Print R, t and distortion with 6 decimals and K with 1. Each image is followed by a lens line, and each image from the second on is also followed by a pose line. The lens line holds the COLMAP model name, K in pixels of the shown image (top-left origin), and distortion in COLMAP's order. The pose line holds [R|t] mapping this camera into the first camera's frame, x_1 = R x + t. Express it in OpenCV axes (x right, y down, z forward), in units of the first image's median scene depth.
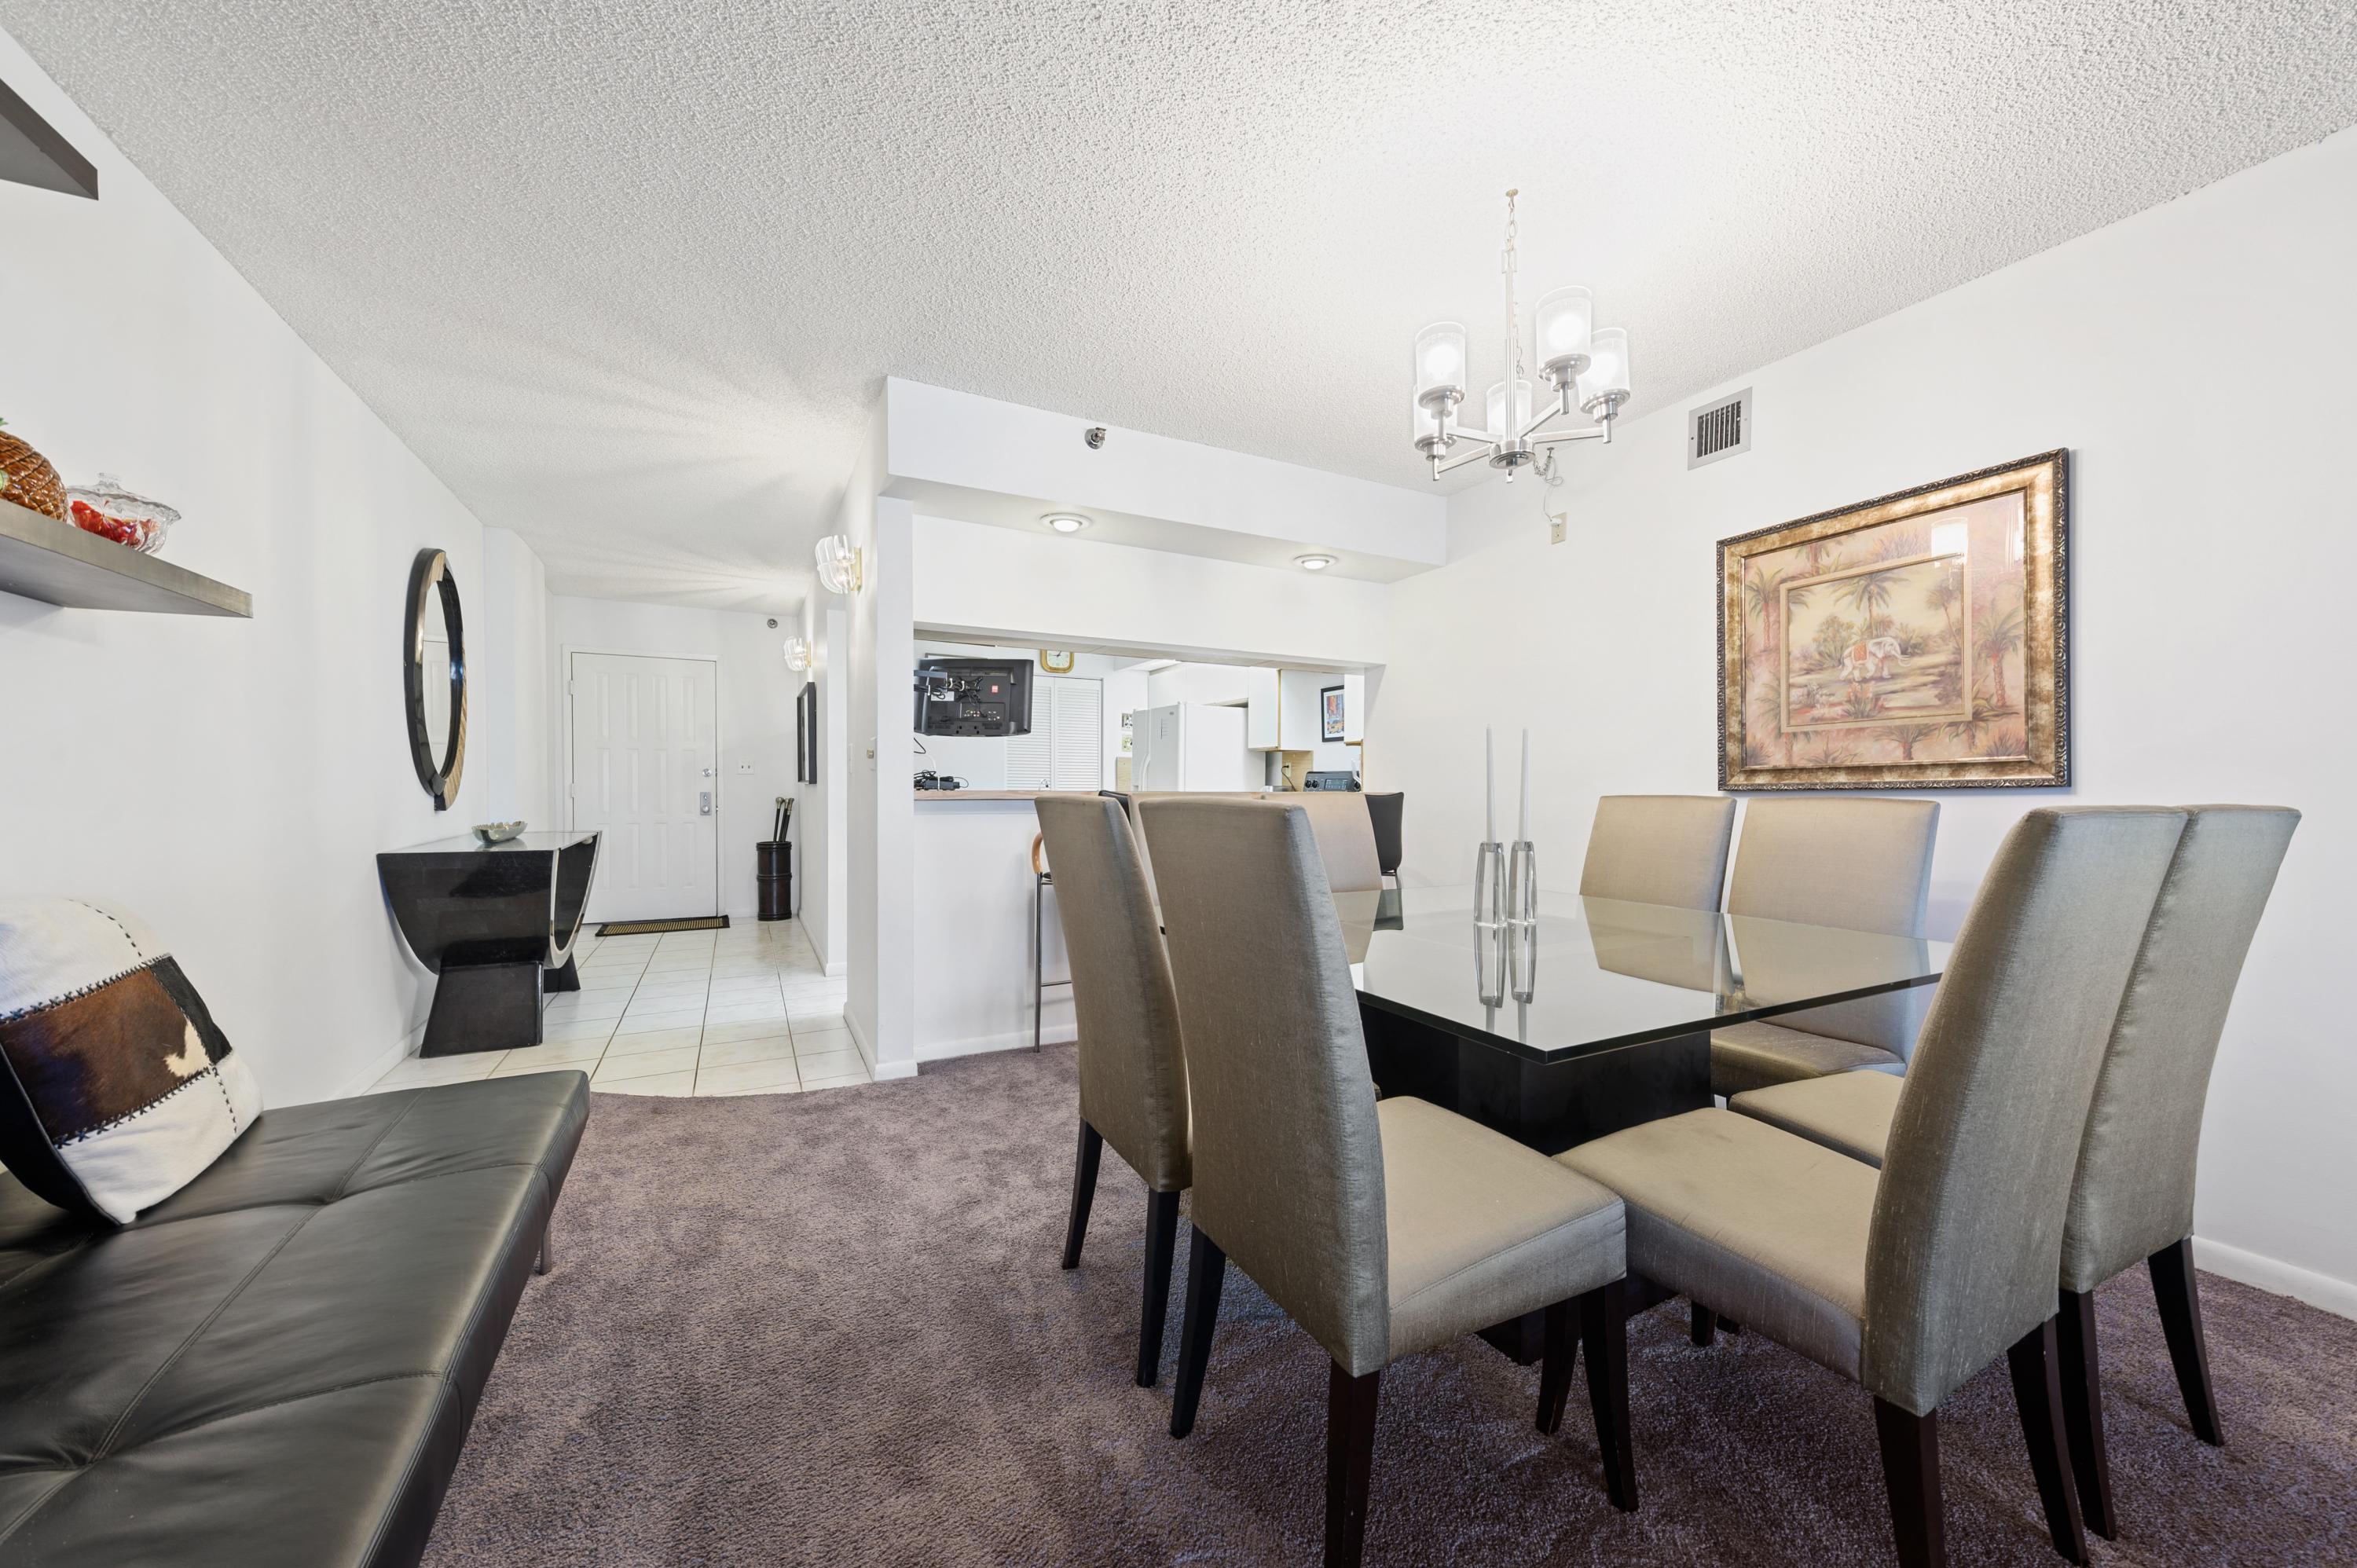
lens RADIAL K [[878.5, 0, 1178.5], [0, 878.5, 784.0], [0, 0, 1]] dist [-0.000527, -0.000096]
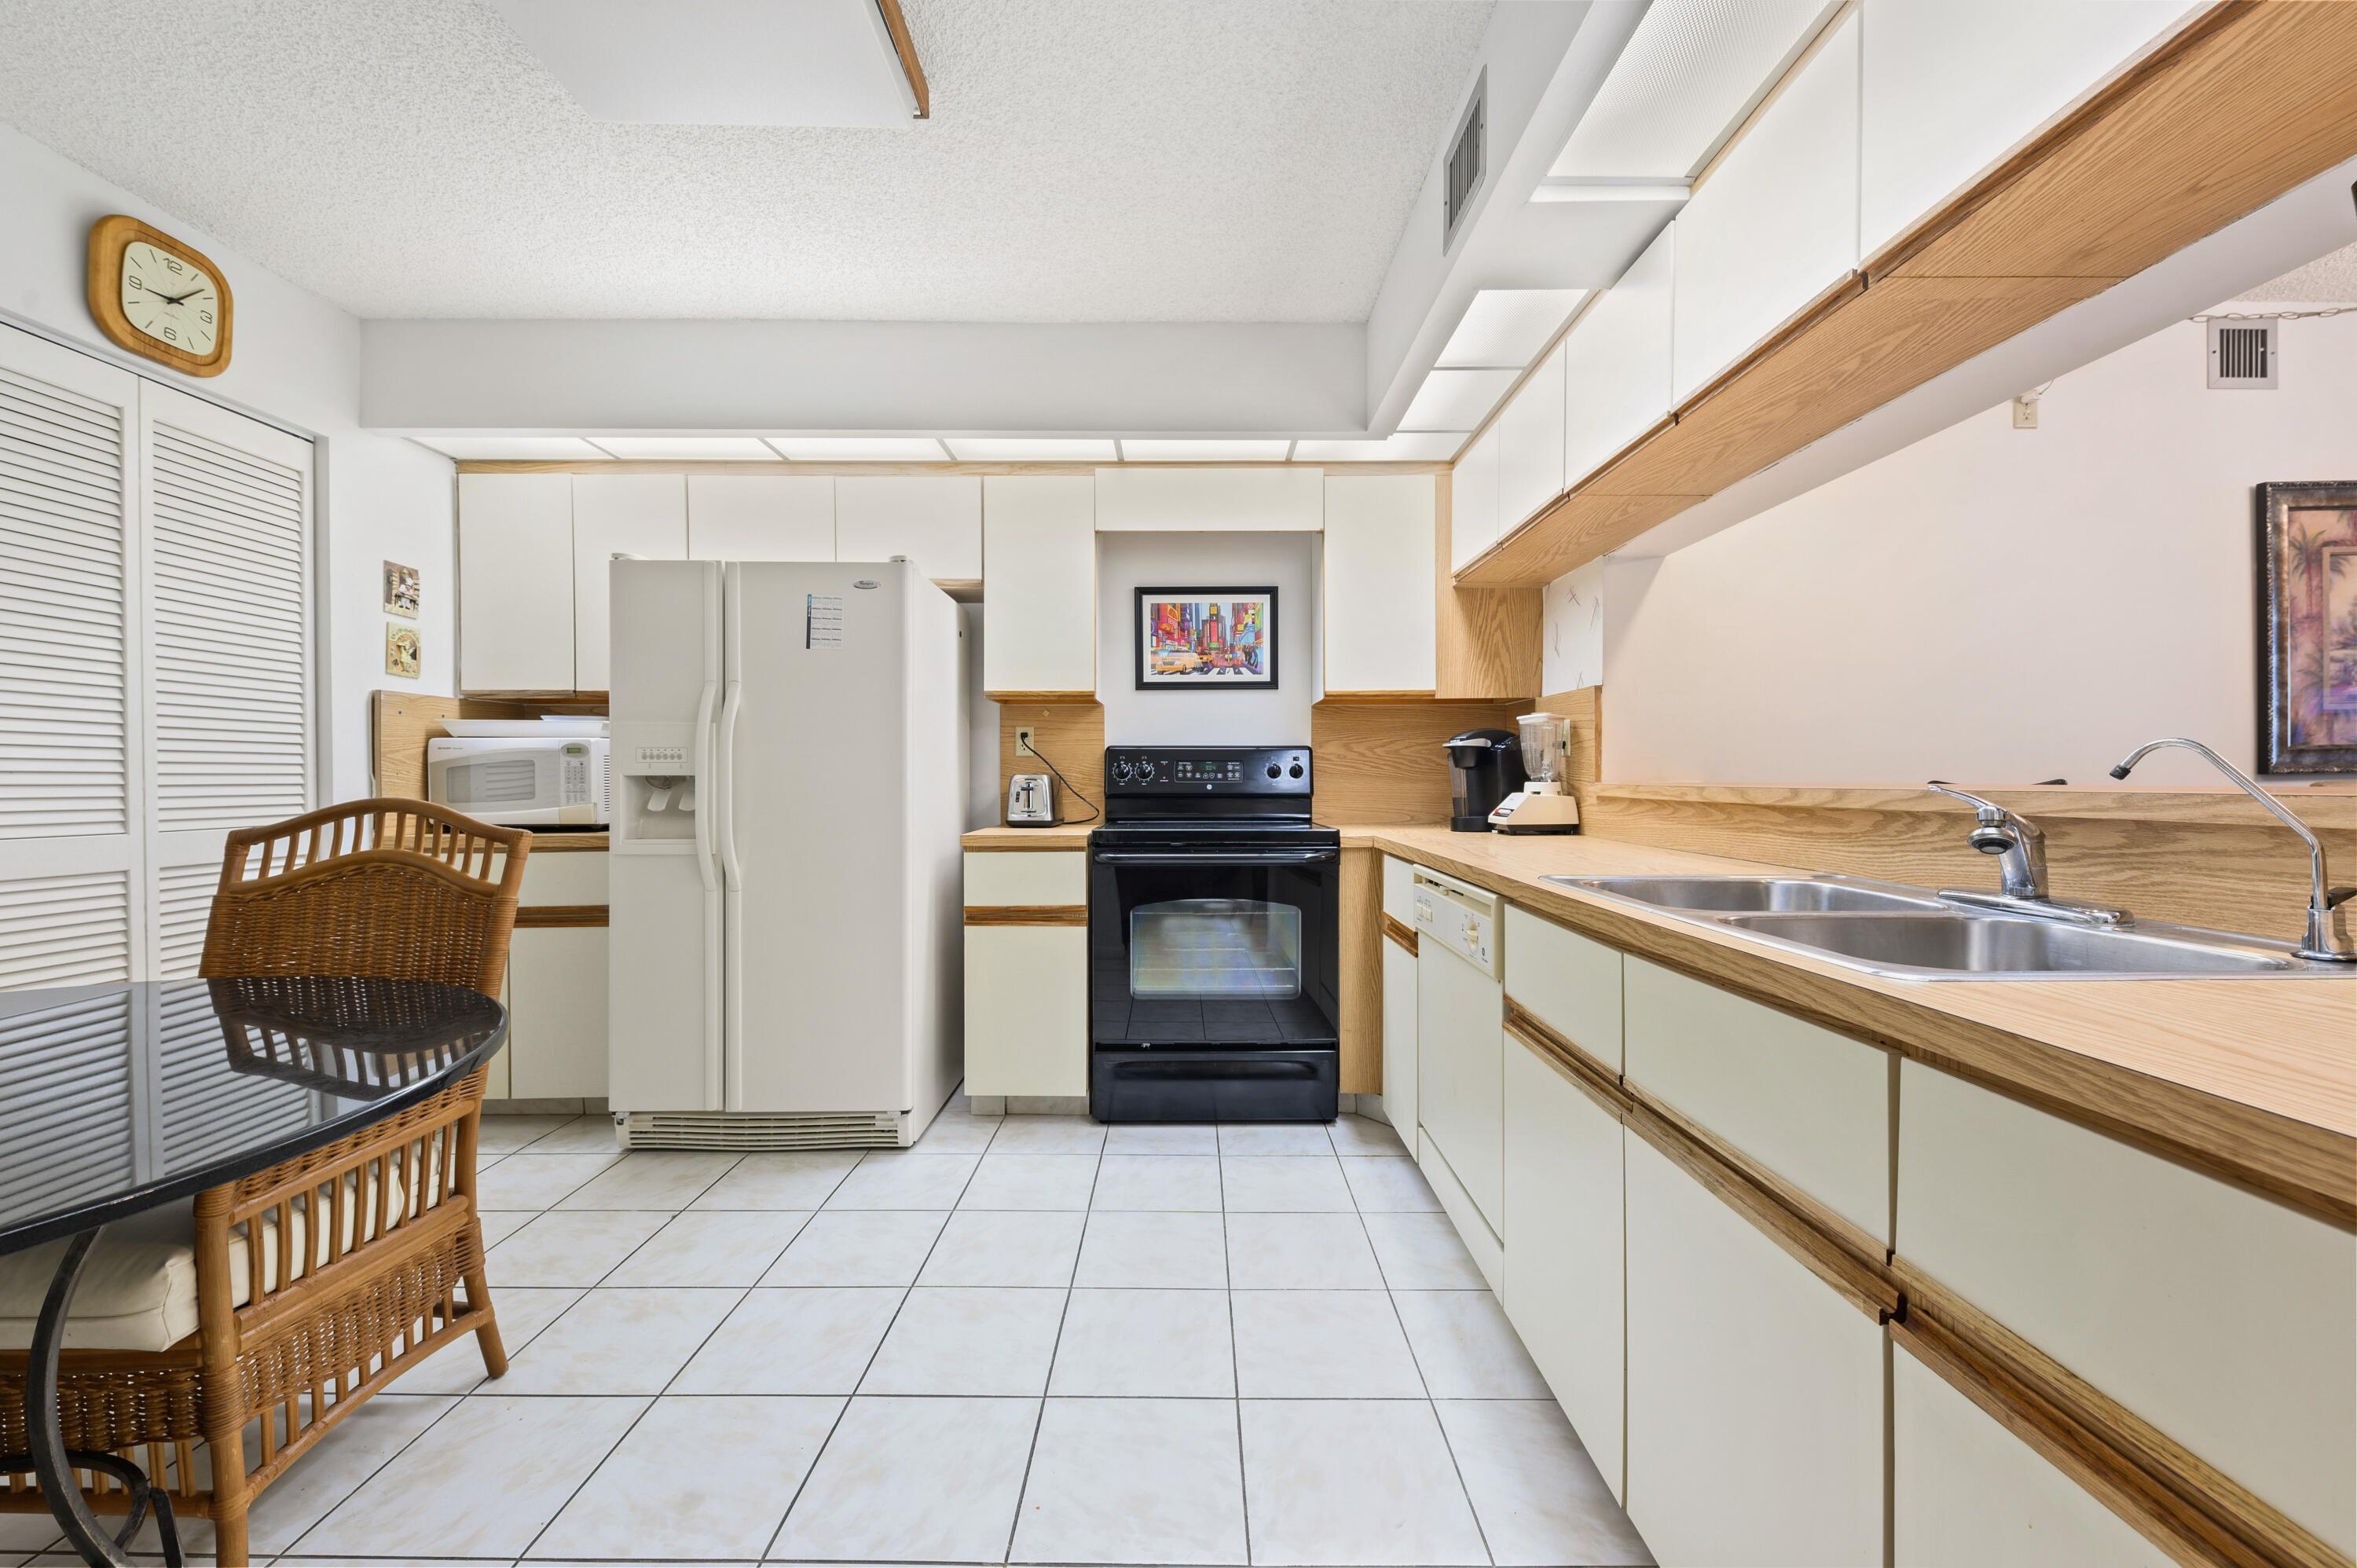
lens RADIAL K [[921.6, 0, 1178.5], [0, 921.6, 784.0], [0, 0, 1]] dist [0.000974, 0.000039]
pose [[0.449368, -0.005573, 0.893329, -0.665413], [0.000866, 0.999983, 0.005803, 0.011882], [-0.893346, -0.001834, 0.449365, 1.529861]]
